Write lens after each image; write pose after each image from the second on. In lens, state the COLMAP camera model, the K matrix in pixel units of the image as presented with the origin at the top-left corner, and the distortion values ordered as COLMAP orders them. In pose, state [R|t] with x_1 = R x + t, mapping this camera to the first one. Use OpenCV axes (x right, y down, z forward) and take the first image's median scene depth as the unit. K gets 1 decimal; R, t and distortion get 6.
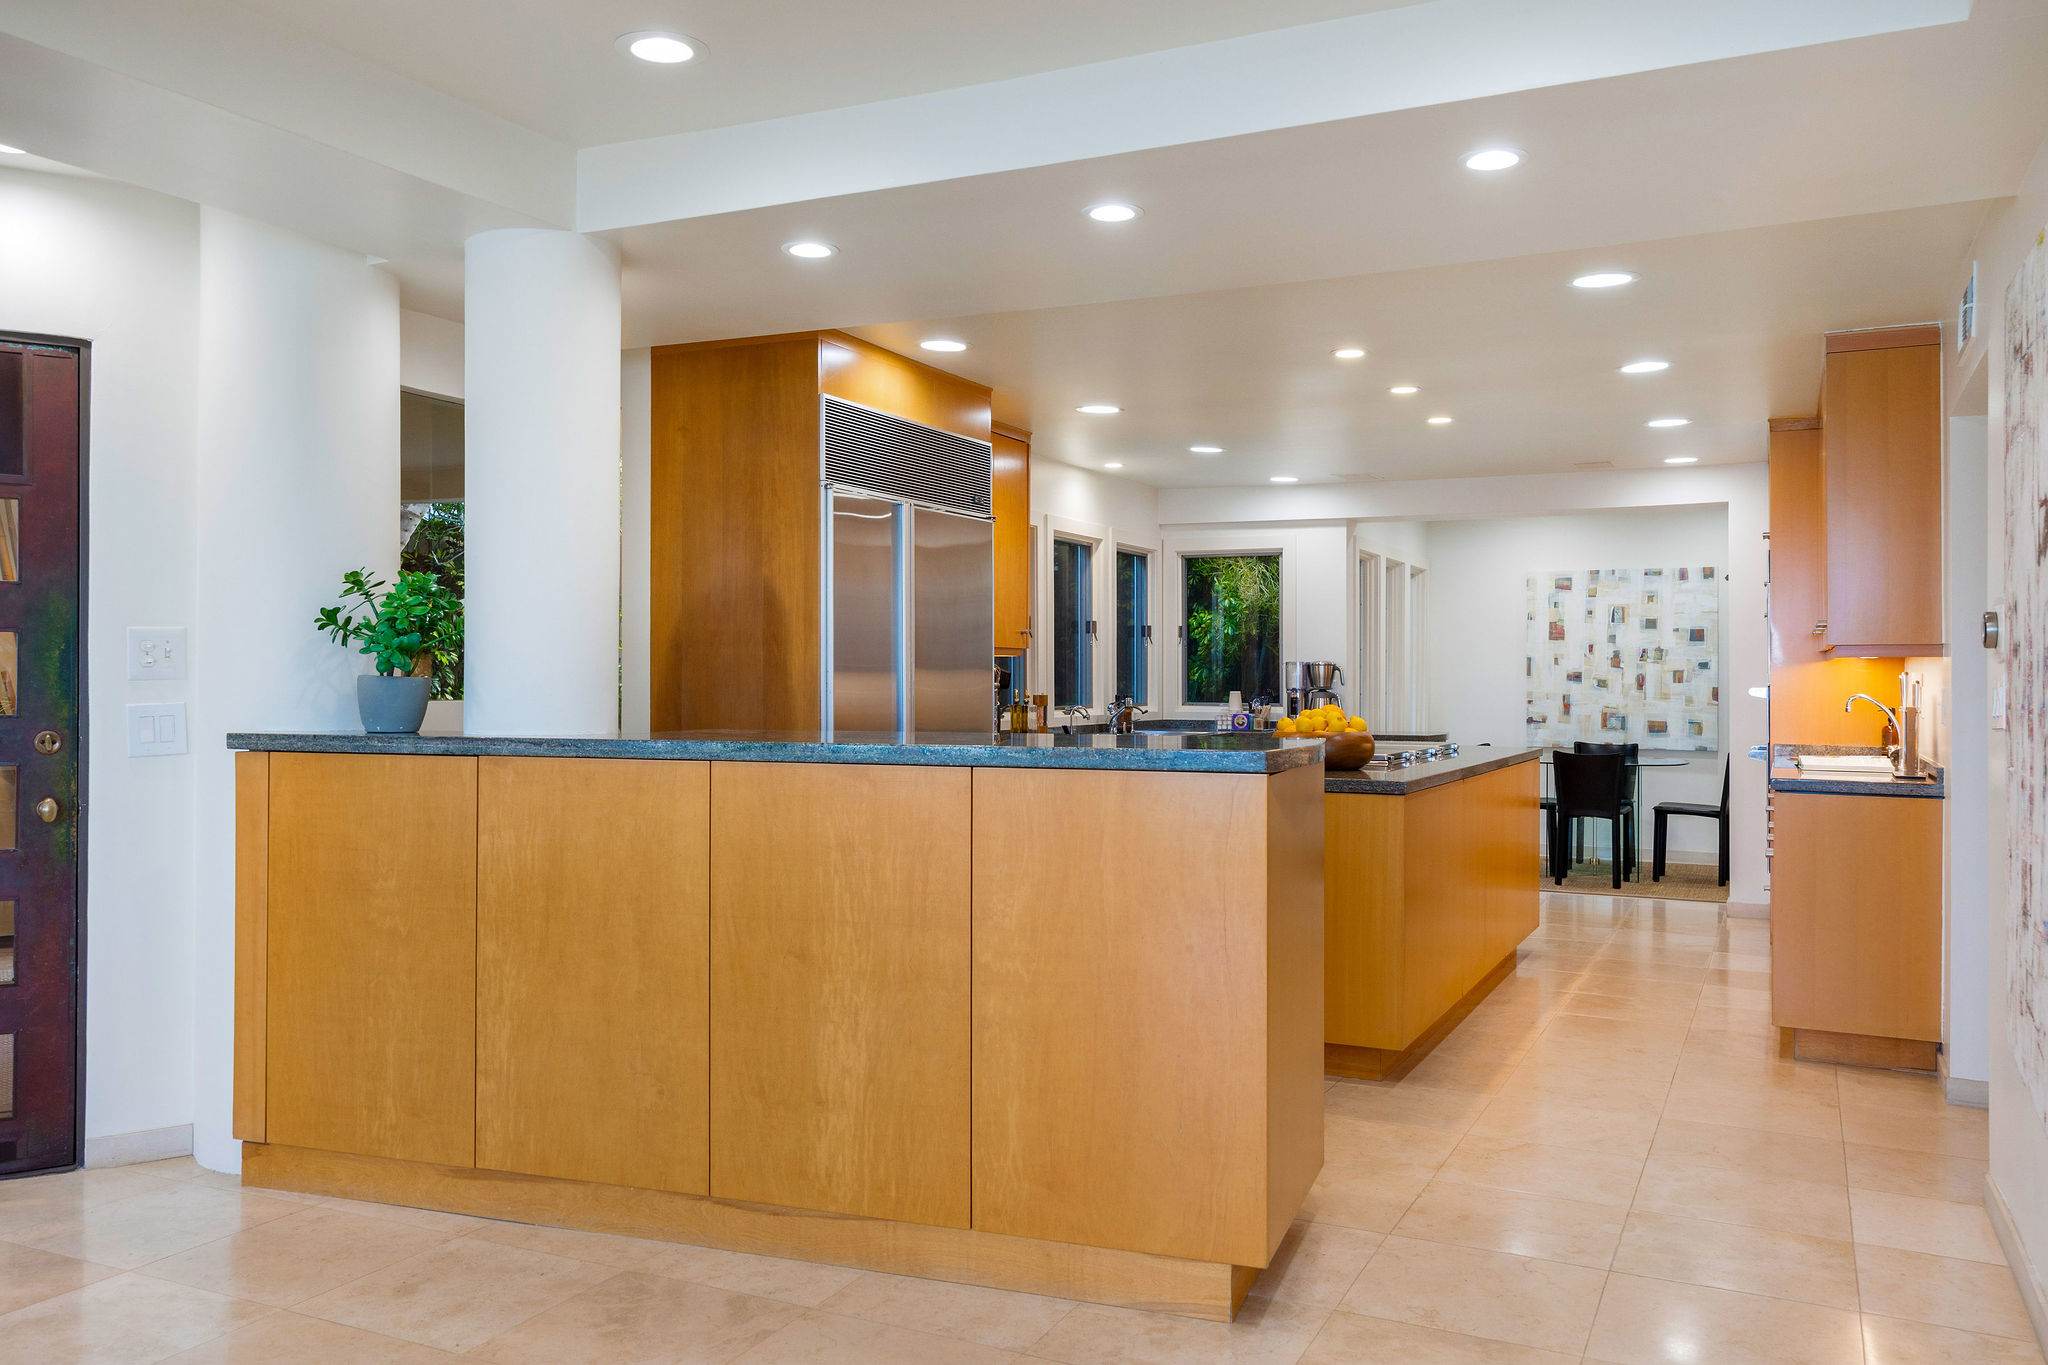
lens RADIAL K [[1603.2, 0, 1024.0], [0, 1603.2, 682.5], [0, 0, 1]] dist [-0.001236, -0.000782]
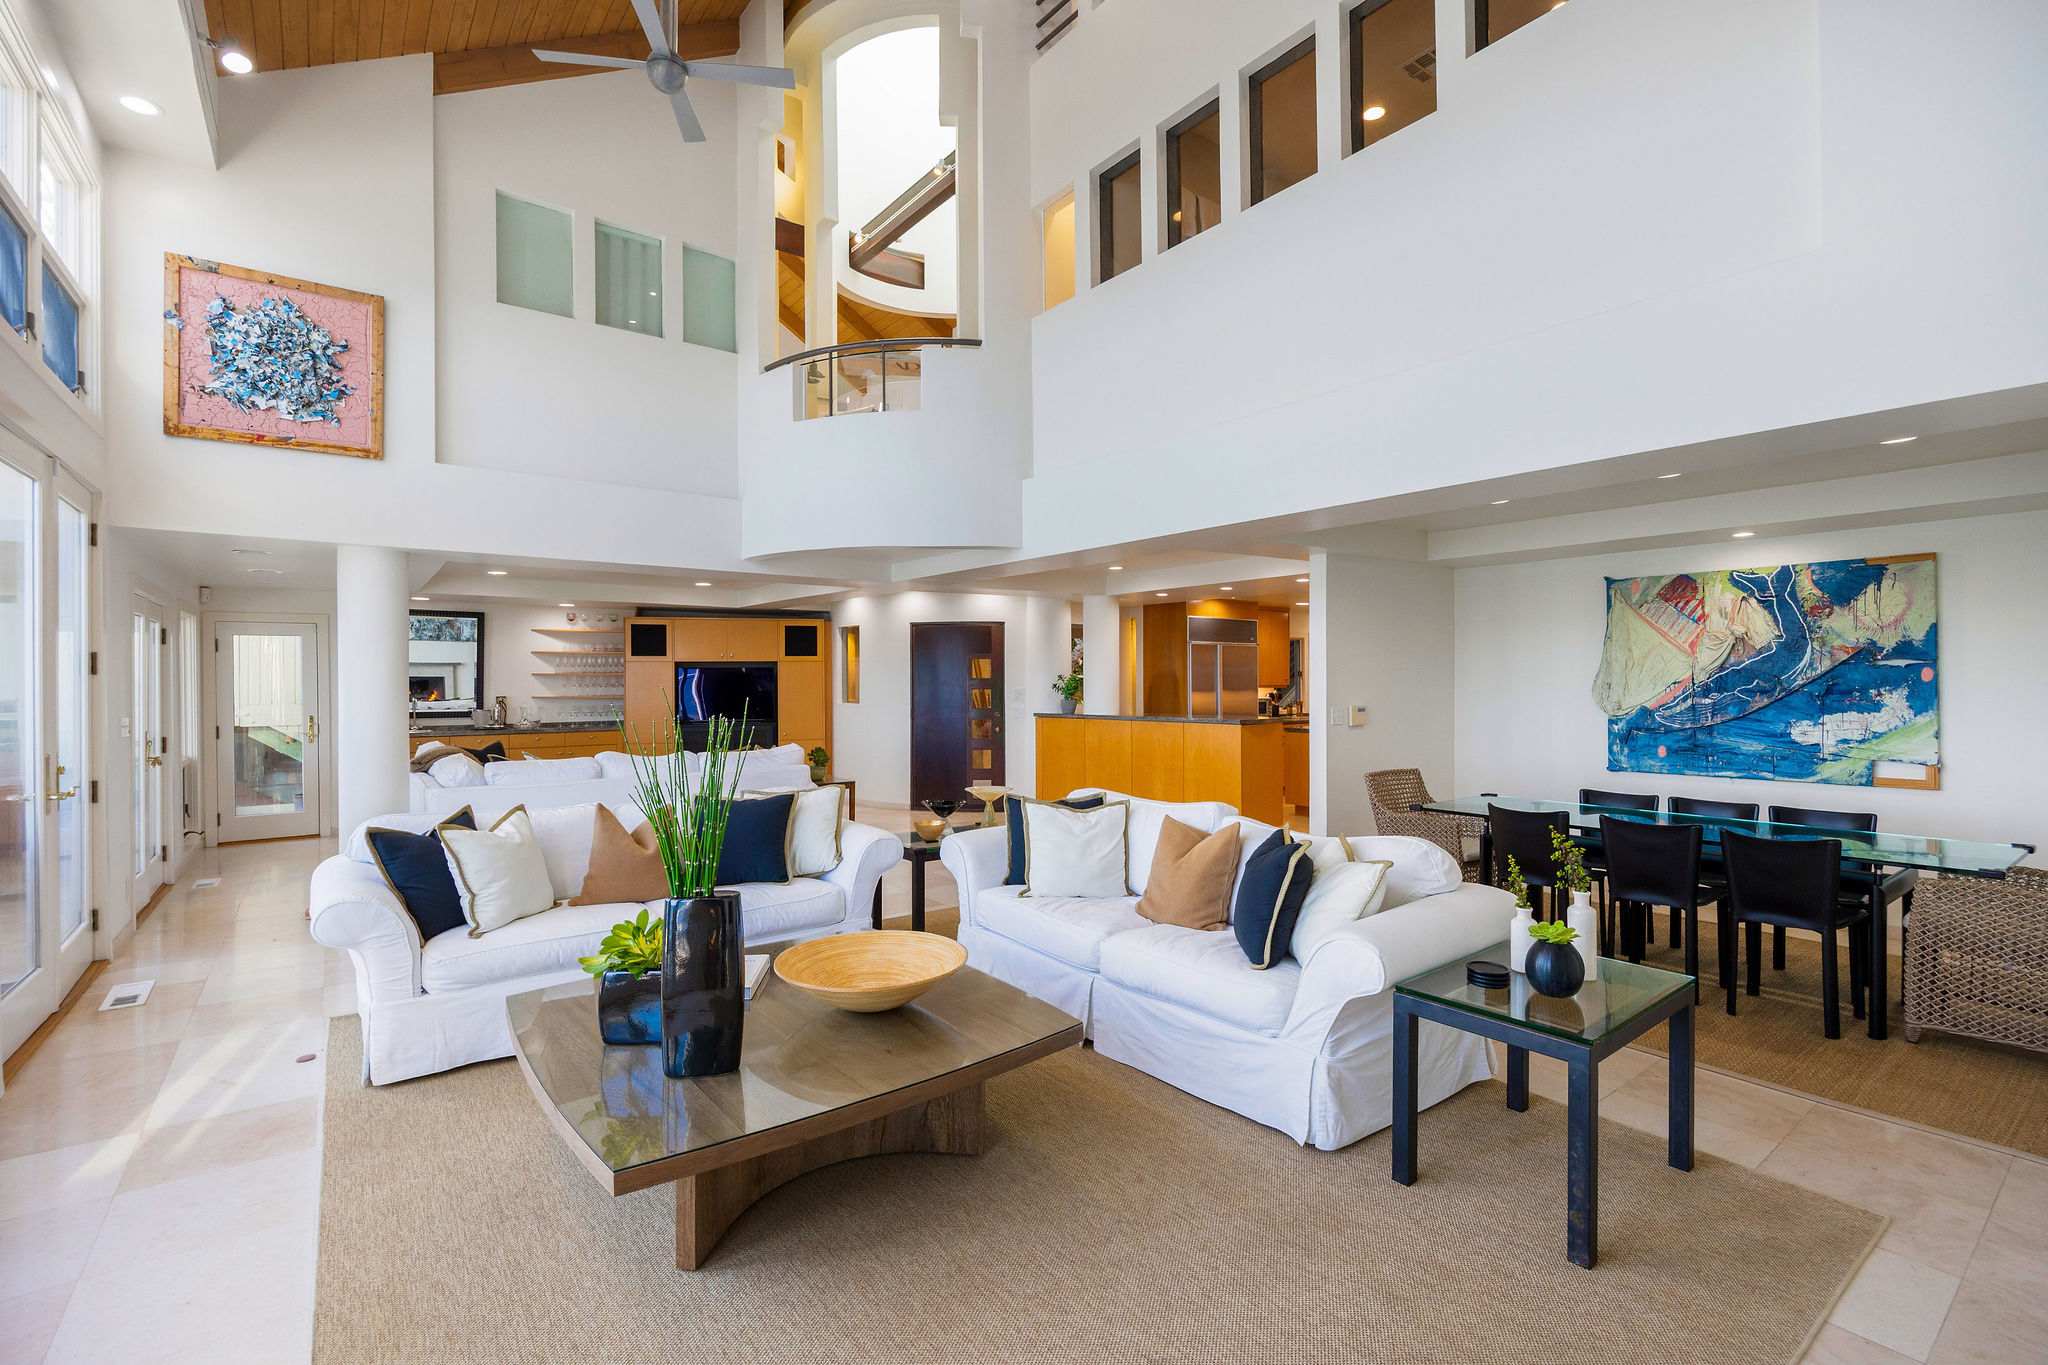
lens RADIAL K [[893.7, 0, 1024.0], [0, 893.7, 682.5], [0, 0, 1]] dist [-0.001603, -0.000096]
pose [[0.893763, 0.002321, -0.448534, 0.551673], [-0.002190, 0.999997, 0.000811, -0.051136], [0.448535, 0.000257, 0.893765, -1.143800]]
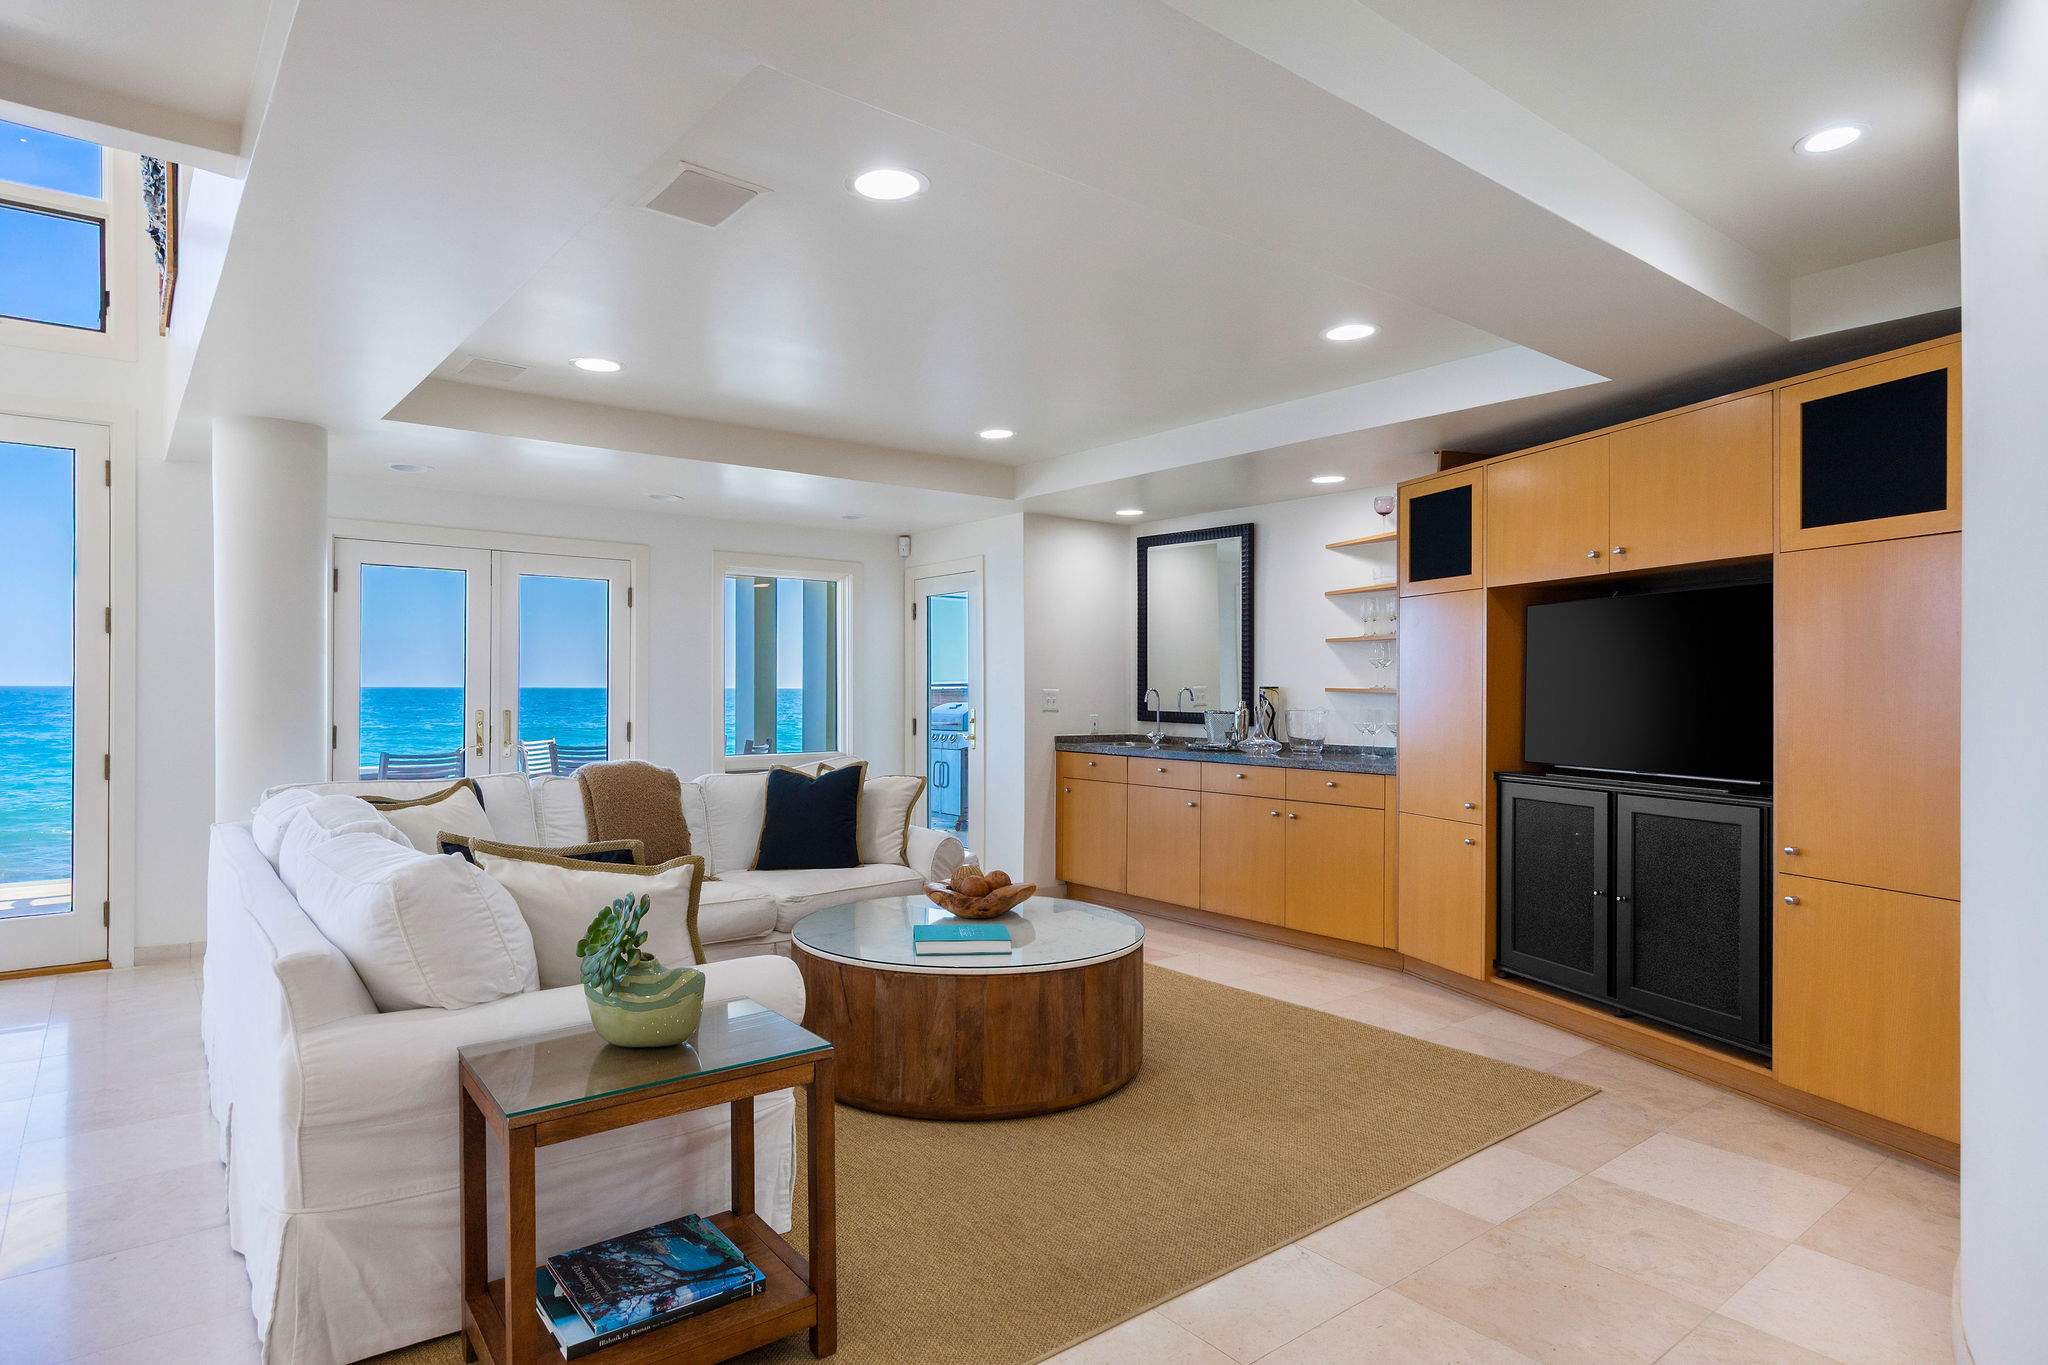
lens RADIAL K [[1134.5, 0, 1018.4], [0, 1134.5, 688.3], [0, 0, 1]] dist [0.015692, 0.000158]
pose [[-0.428315, -0.002487, -0.903626, -0.273800], [-0.007505, 0.999972, 0.000805, -0.004183], [0.903598, 0.007126, -0.428322, 0.757536]]
